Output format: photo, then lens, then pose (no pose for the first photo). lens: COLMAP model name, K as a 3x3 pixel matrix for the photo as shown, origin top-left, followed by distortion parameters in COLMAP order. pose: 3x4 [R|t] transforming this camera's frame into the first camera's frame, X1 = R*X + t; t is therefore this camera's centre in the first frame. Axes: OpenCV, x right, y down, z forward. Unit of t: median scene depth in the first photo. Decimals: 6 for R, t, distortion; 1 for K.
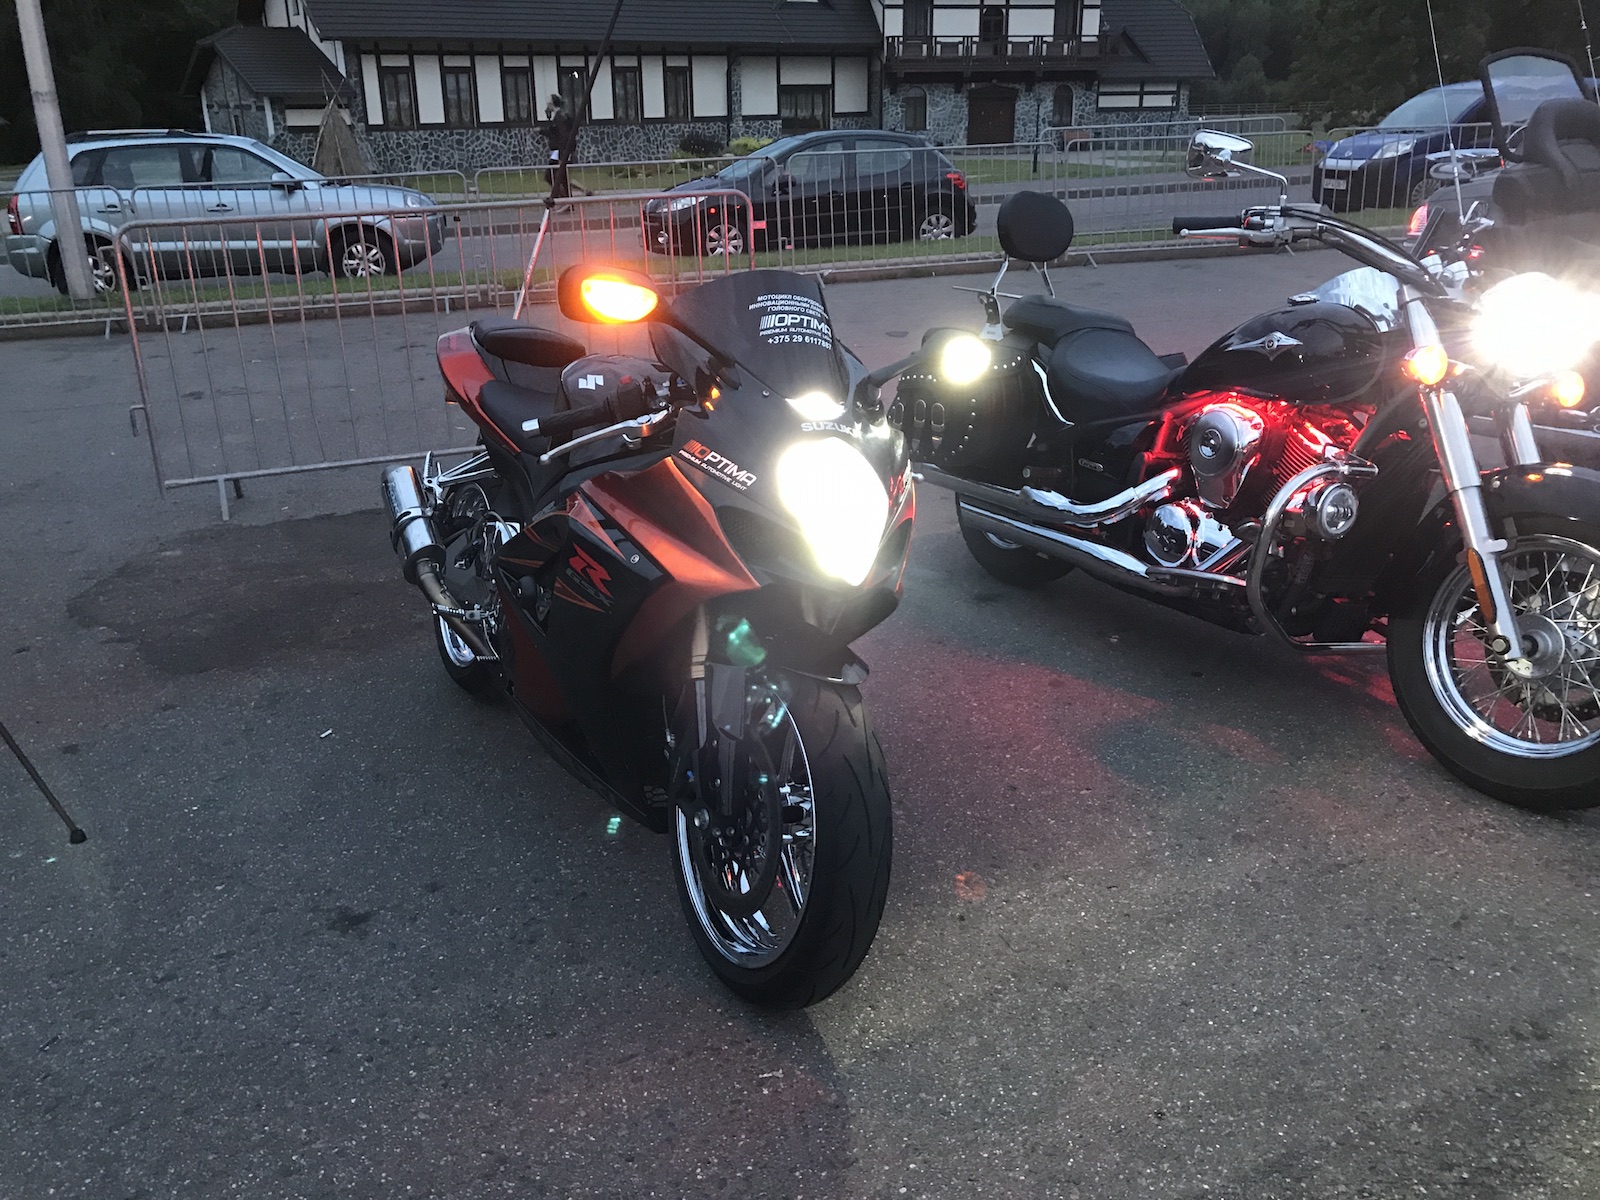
lens RADIAL K [[1372.6, 0, 800.0], [0, 1372.6, 600.0], [0, 0, 1]] dist [0.011882, 0.005618]
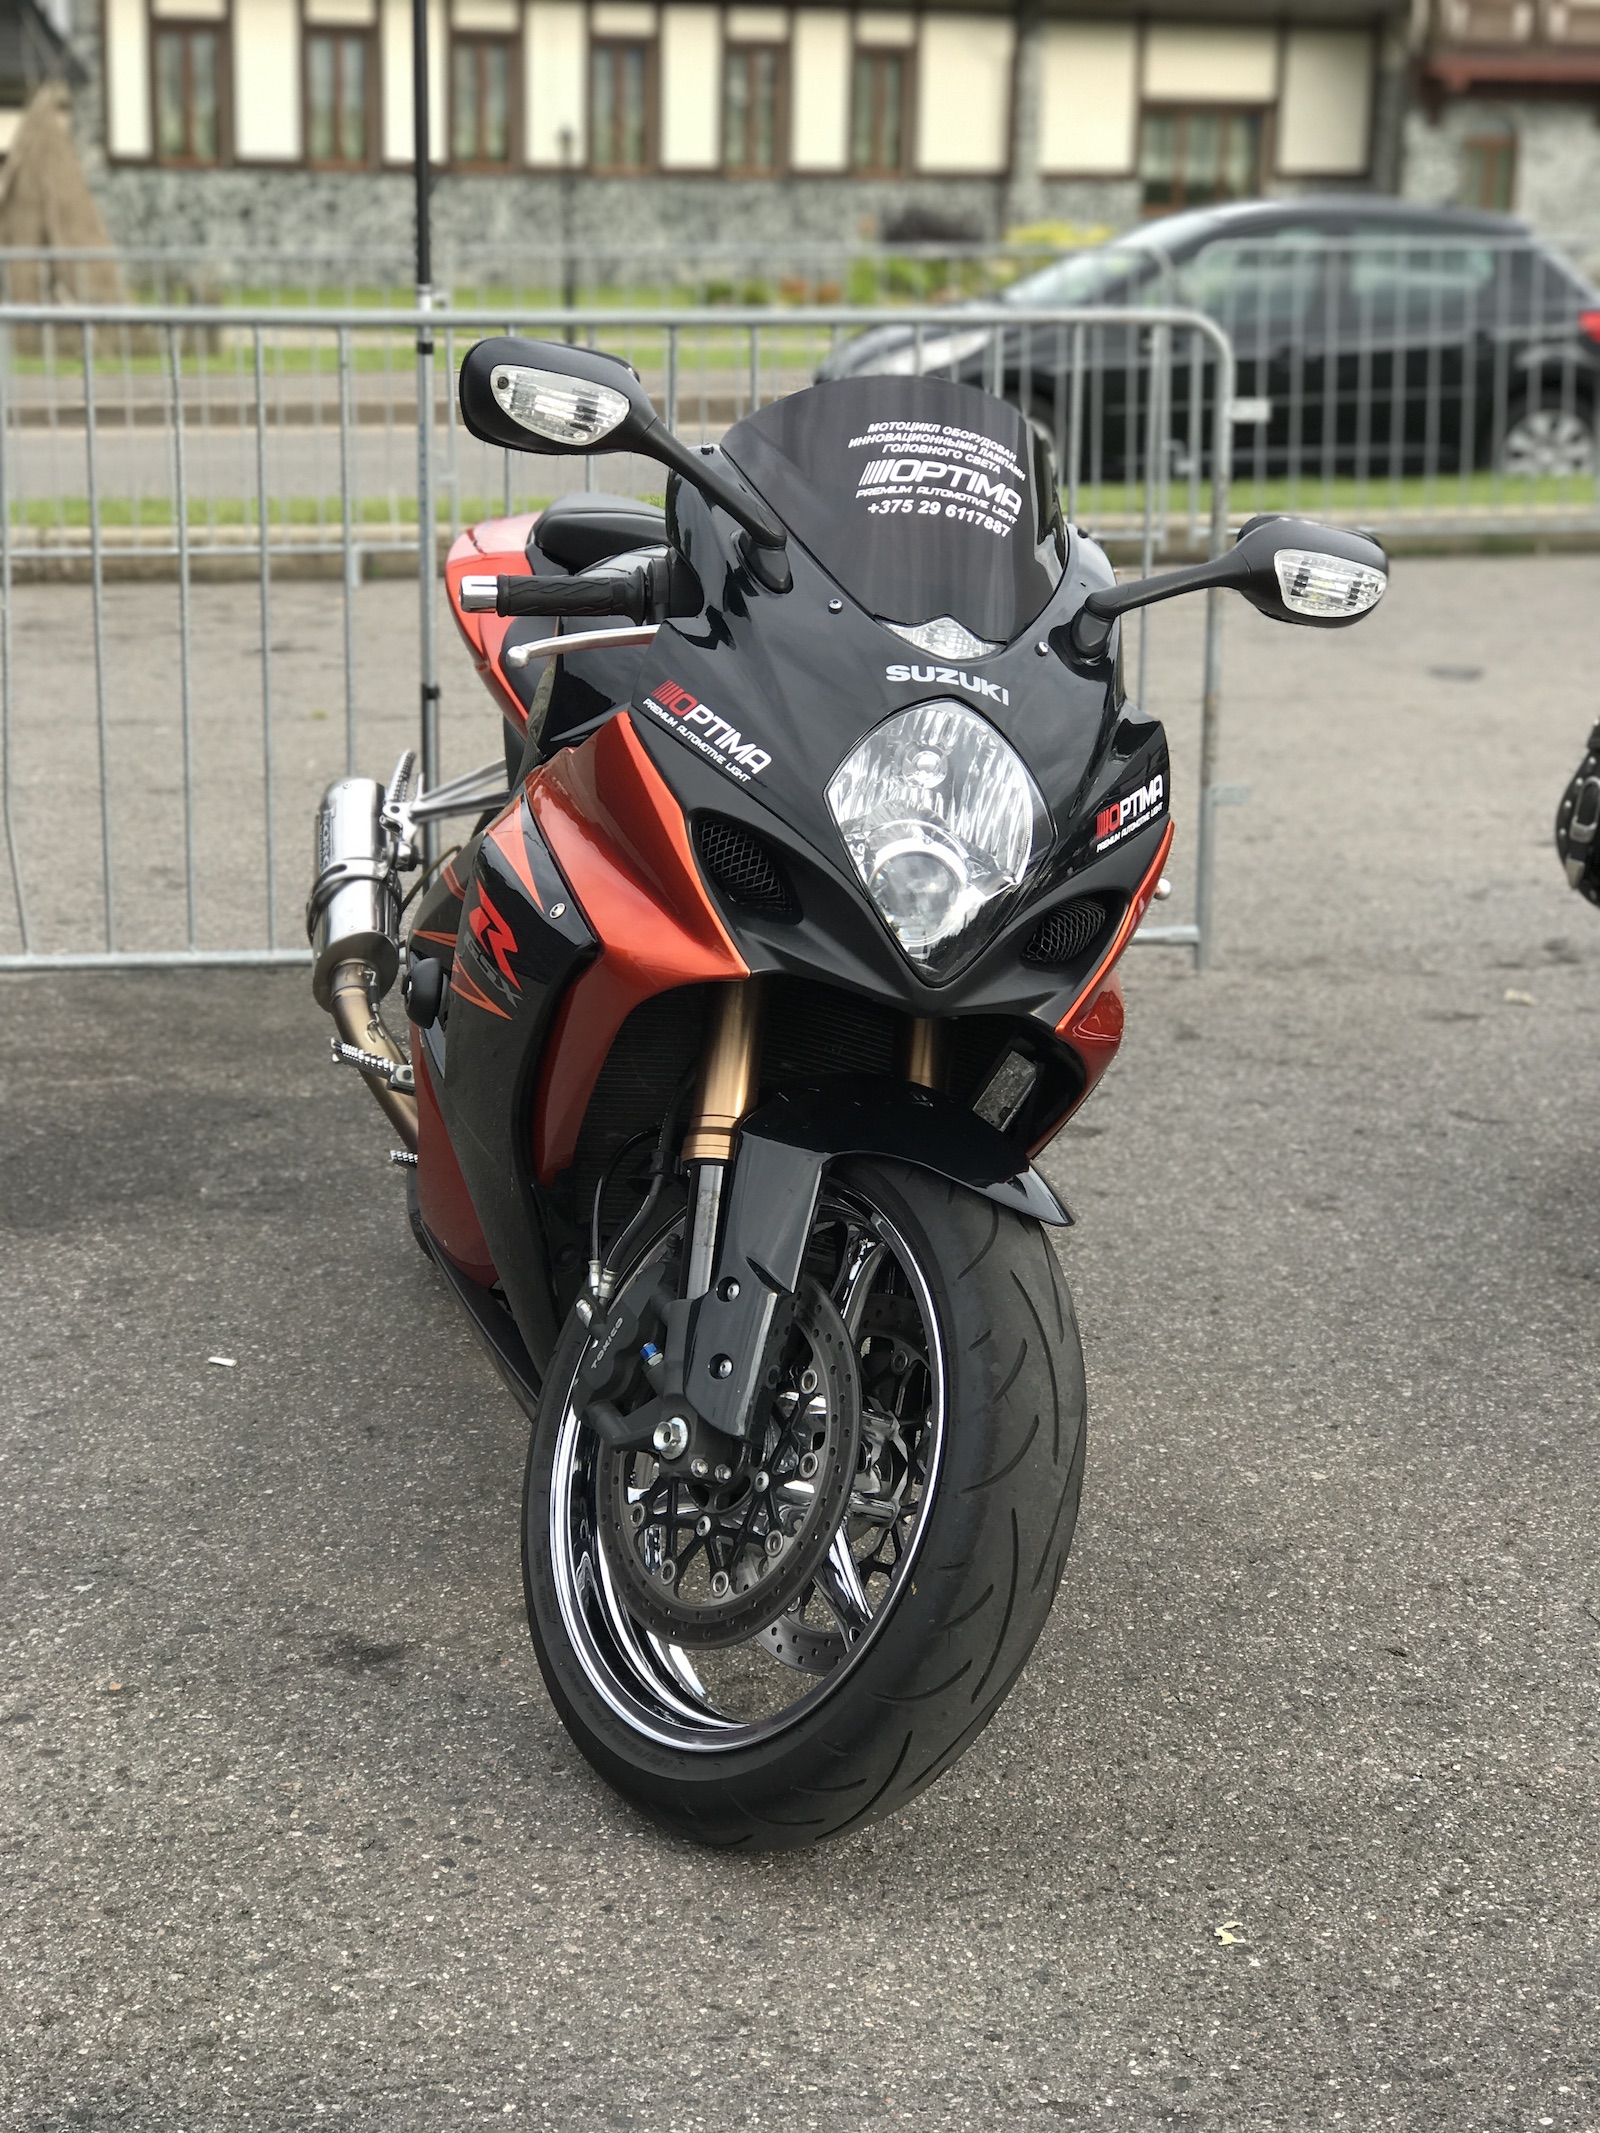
lens RADIAL K [[3884.9, 0, 800.0], [0, 3884.9, 1066.5], [0, 0, 1]] dist [0.071668, 0.132176]
pose [[0.995939, 0.052212, -0.073349, -0.082802], [-0.060618, 0.991221, -0.117496, 0.174207], [0.066571, 0.121465, 0.990361, -0.353919]]
